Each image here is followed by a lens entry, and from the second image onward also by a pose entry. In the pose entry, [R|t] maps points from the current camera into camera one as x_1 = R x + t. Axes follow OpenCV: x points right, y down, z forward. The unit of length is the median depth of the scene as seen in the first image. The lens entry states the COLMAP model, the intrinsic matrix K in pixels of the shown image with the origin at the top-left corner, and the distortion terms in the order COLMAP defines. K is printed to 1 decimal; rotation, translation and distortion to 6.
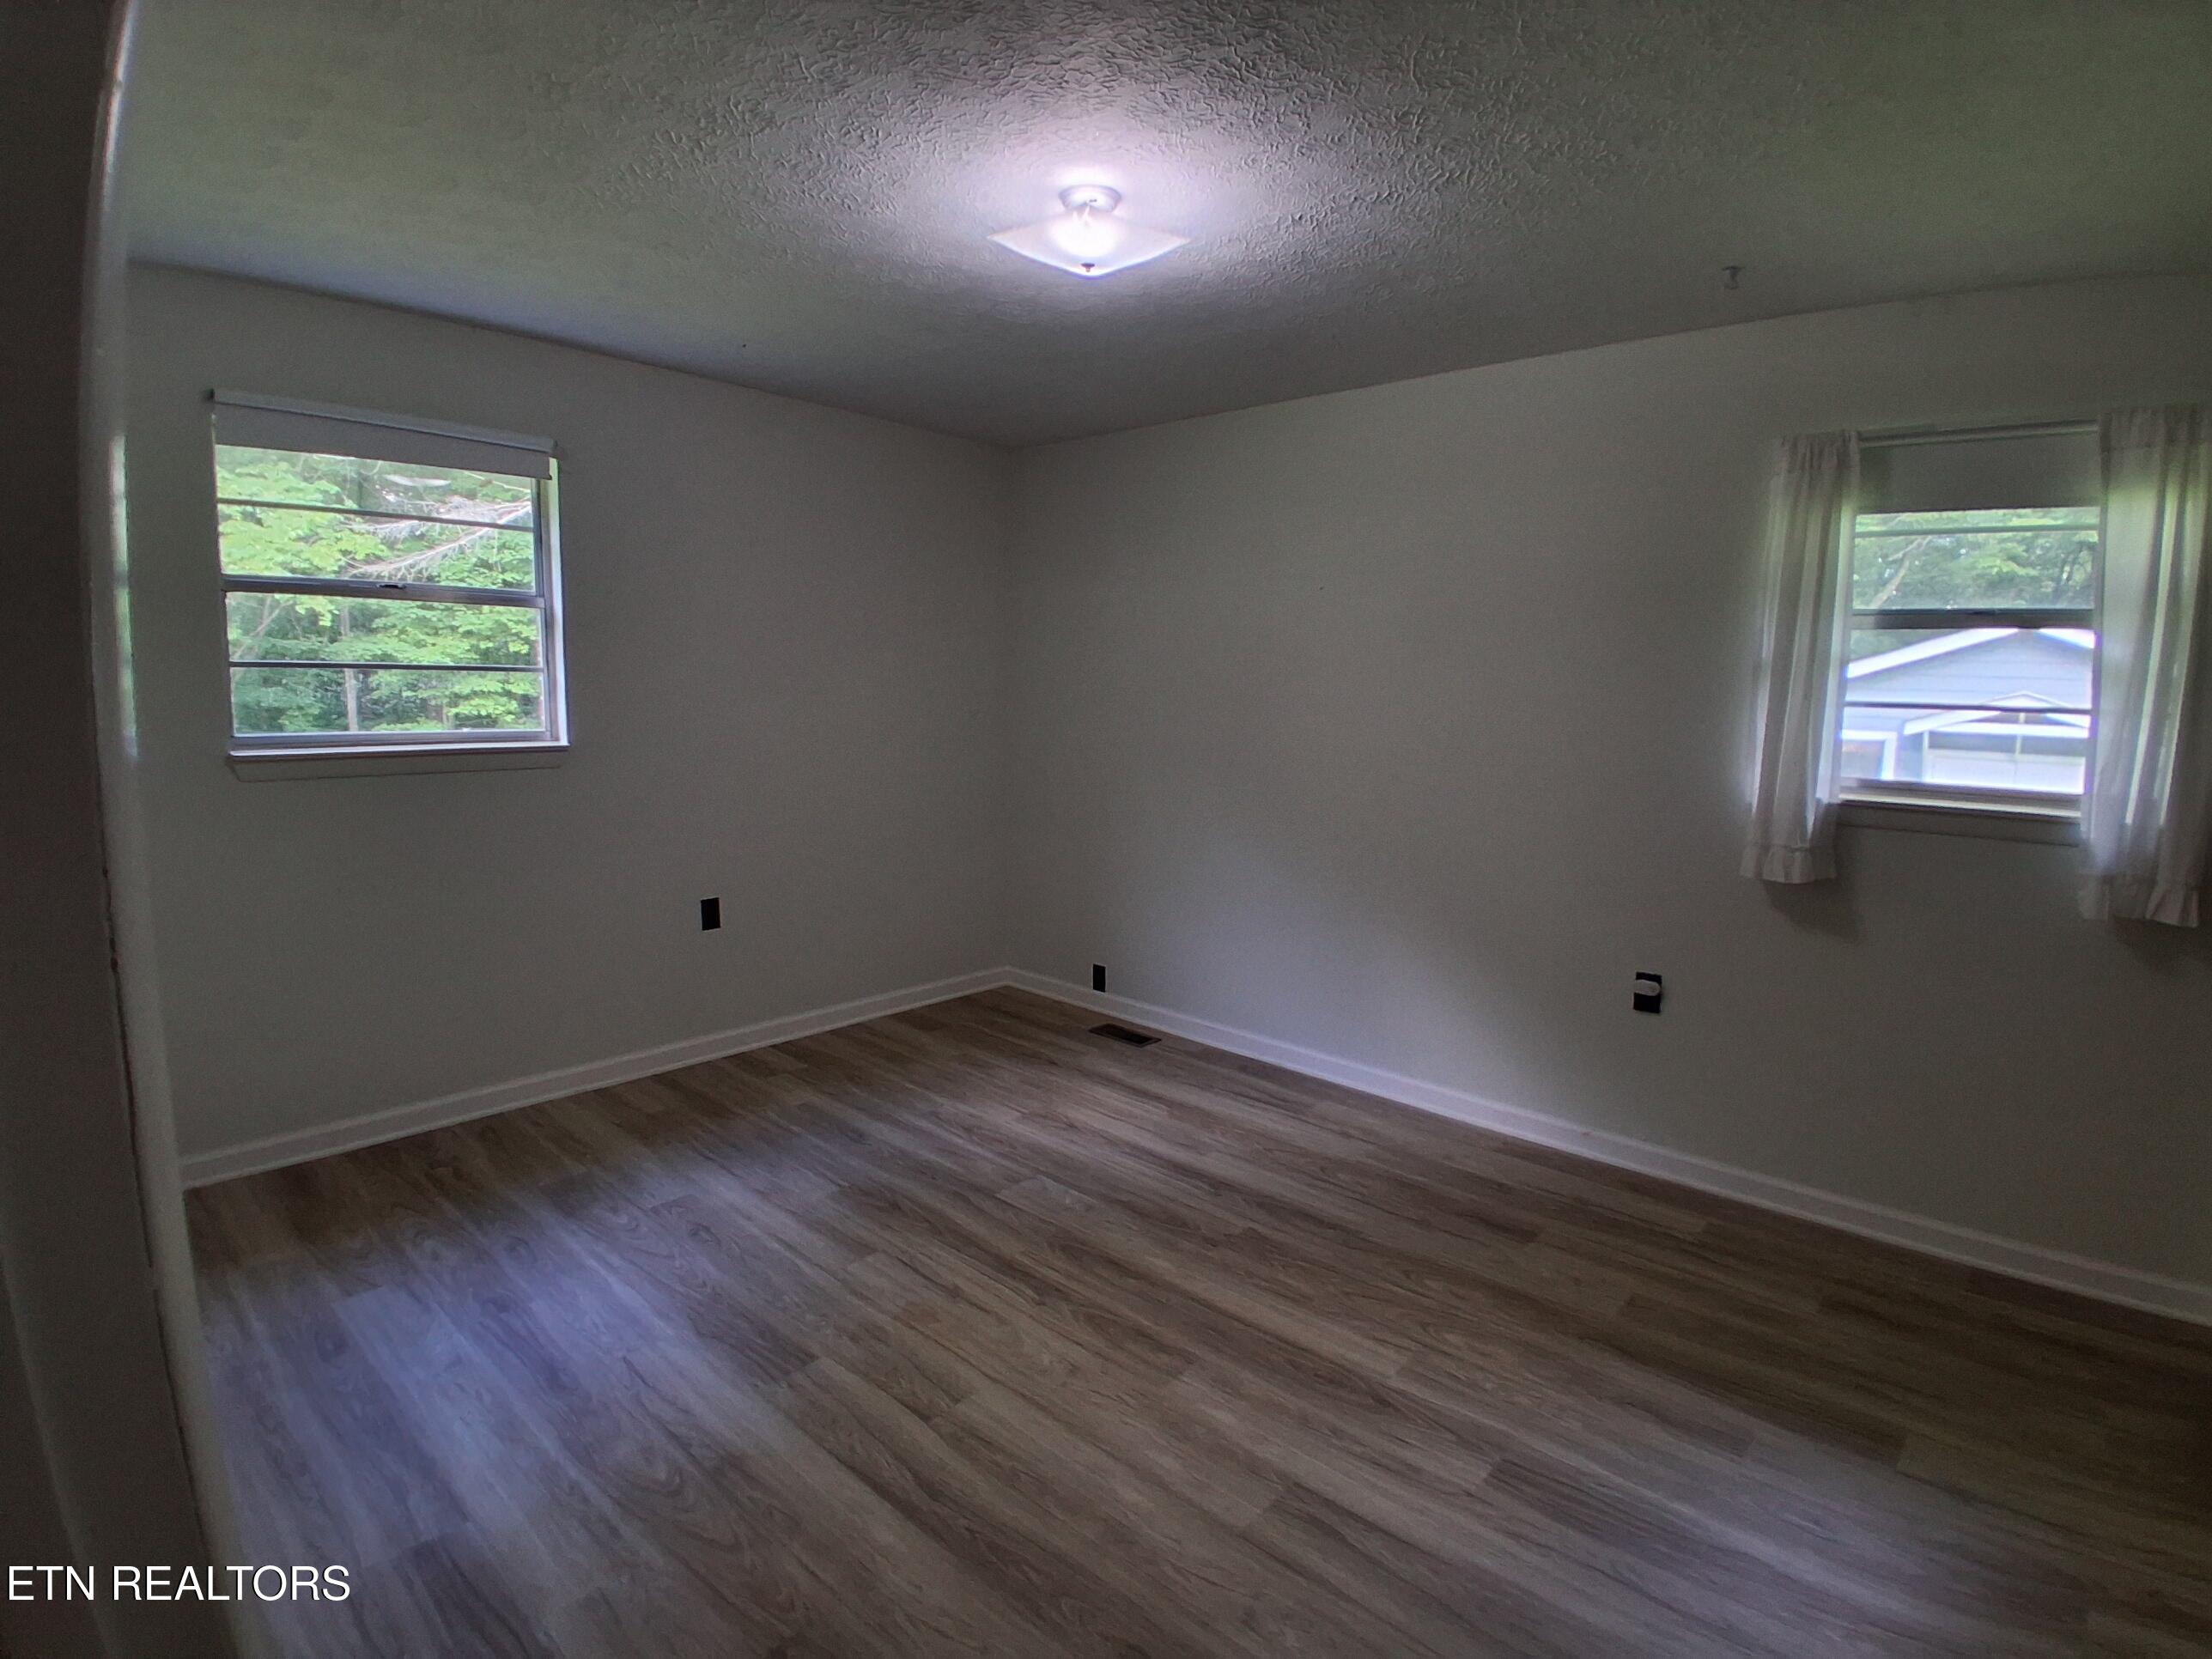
lens RADIAL K [[1091.8, 0, 1104.3], [0, 1091.8, 844.2], [0, 0, 1]] dist [0.004670, -0.047239]
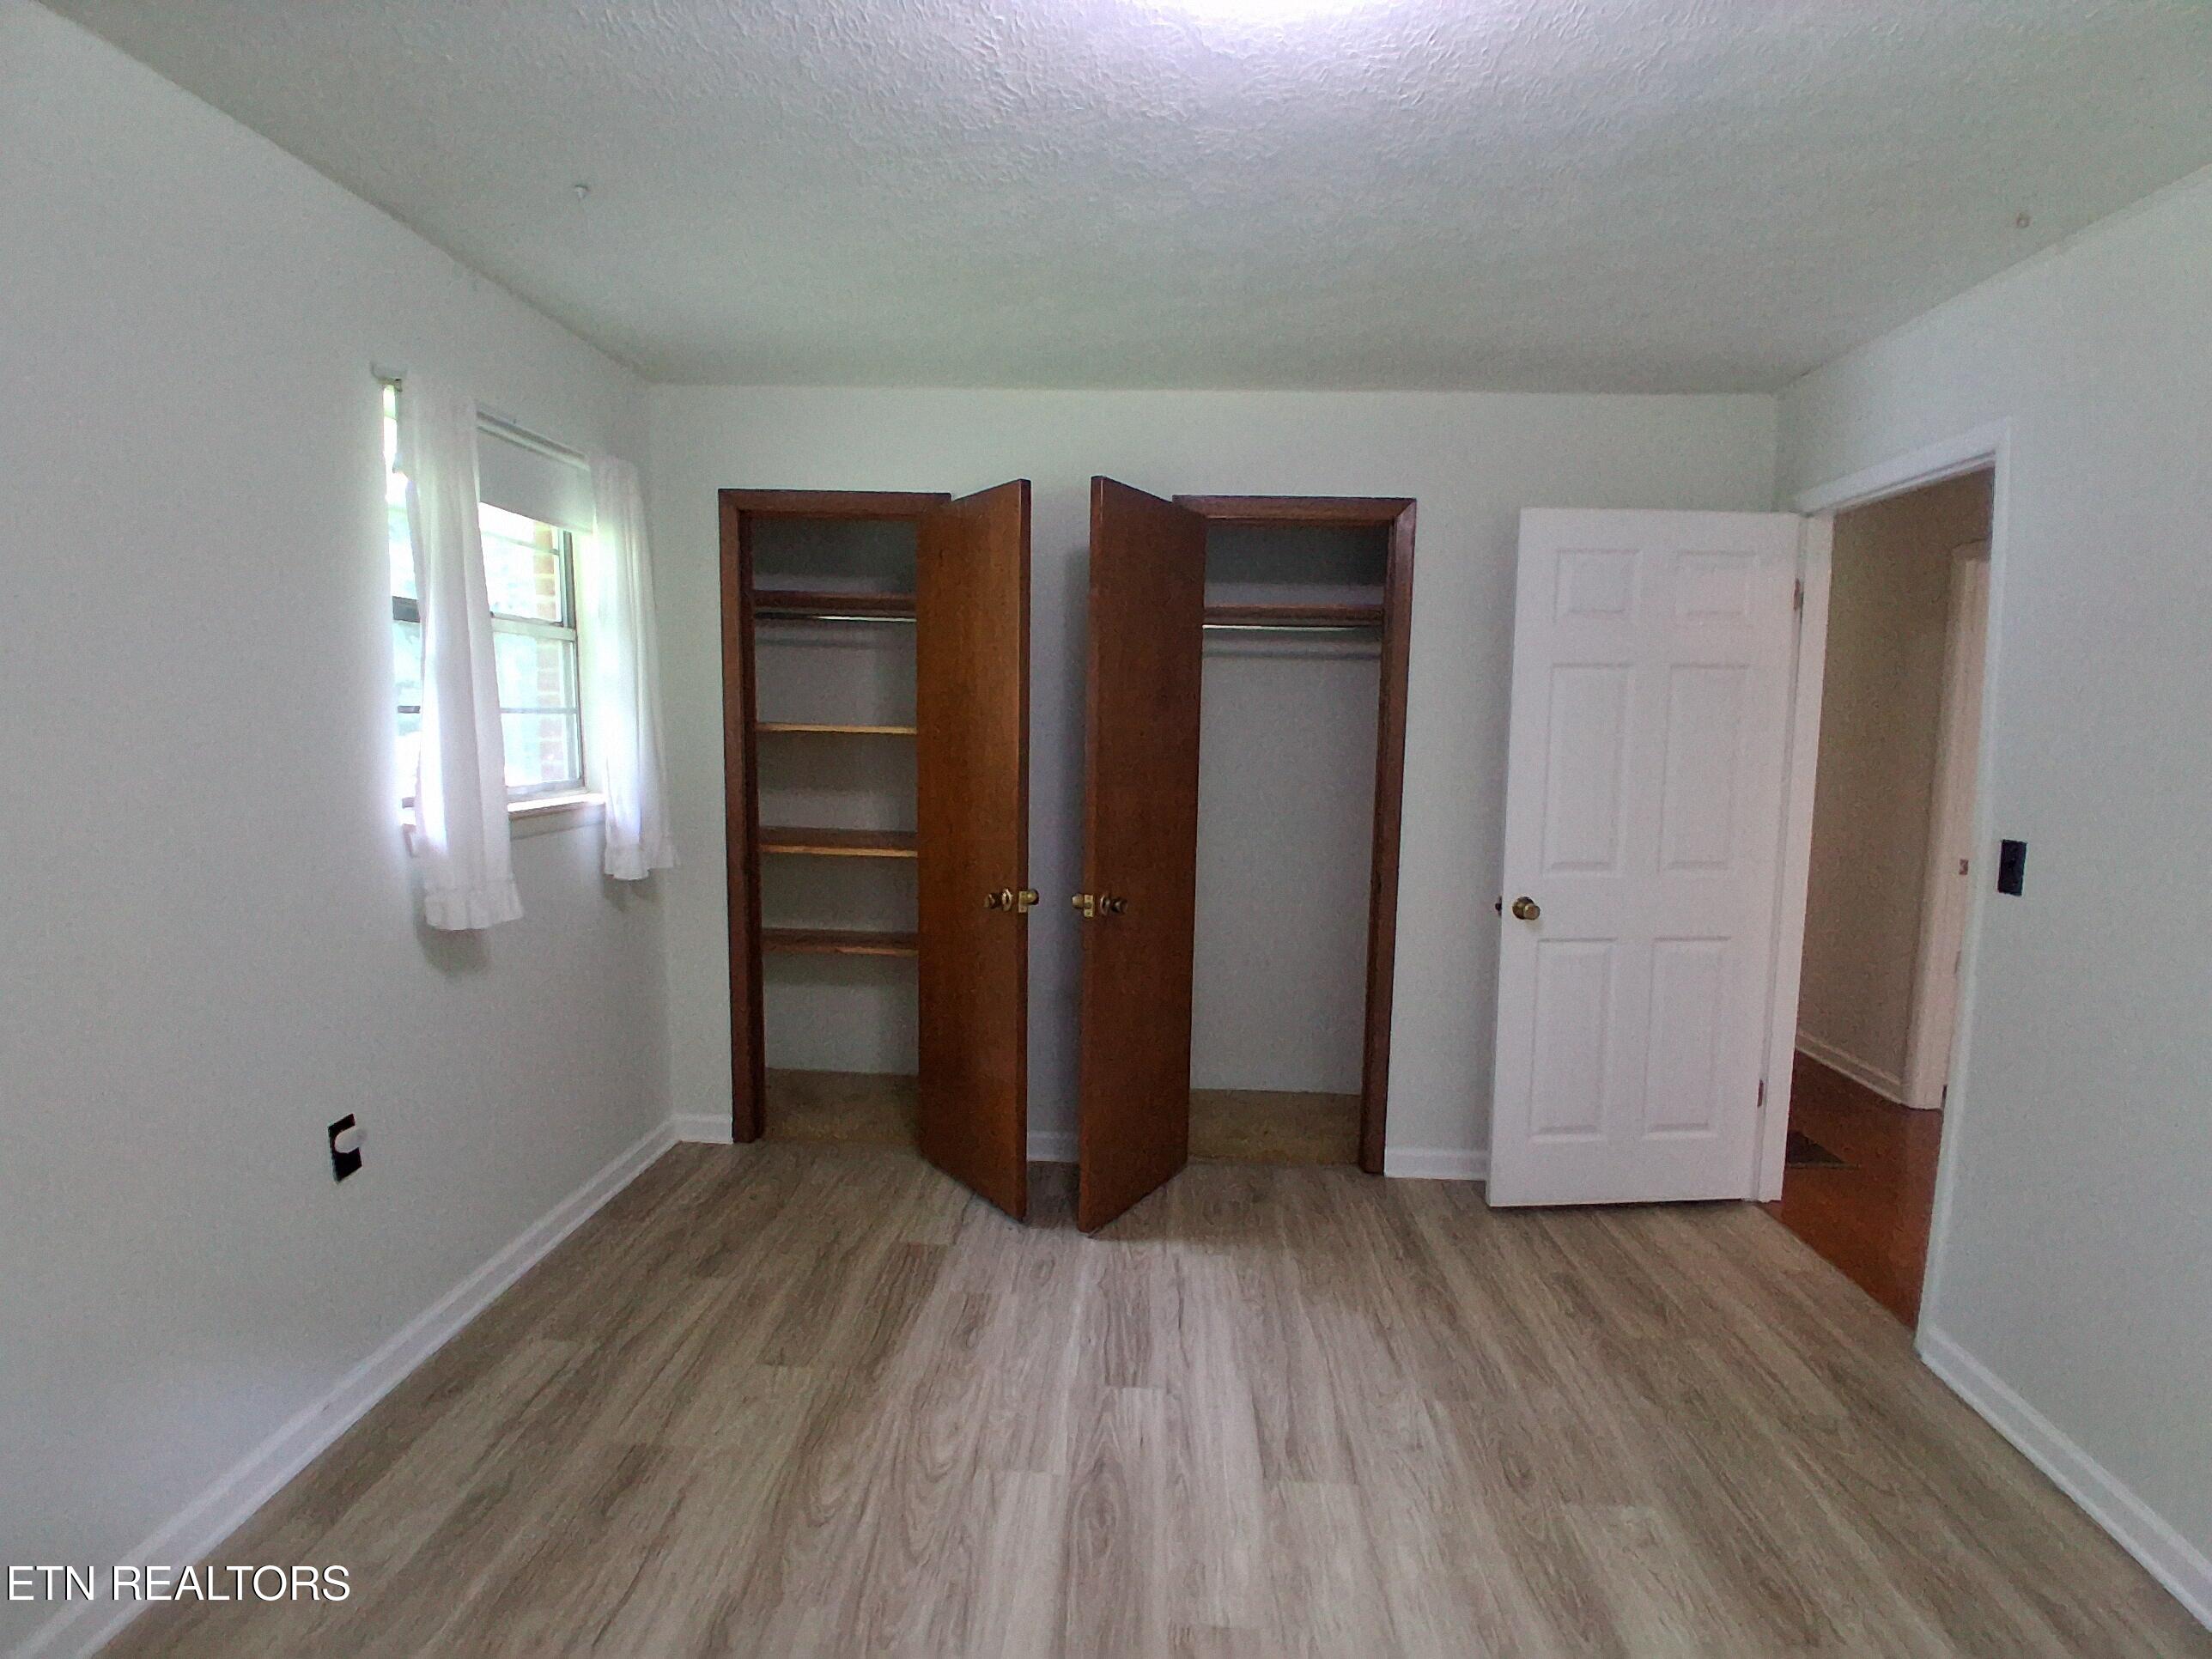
lens RADIAL K [[1091.8, 0, 1104.3], [0, 1091.8, 844.2], [0, 0, 1]] dist [0.004670, -0.047239]
pose [[-0.634101, -0.118930, 0.764050, -0.405712], [0.082457, 0.972067, 0.219741, -0.220582], [-0.768841, 0.202339, -0.606582, 1.467680]]
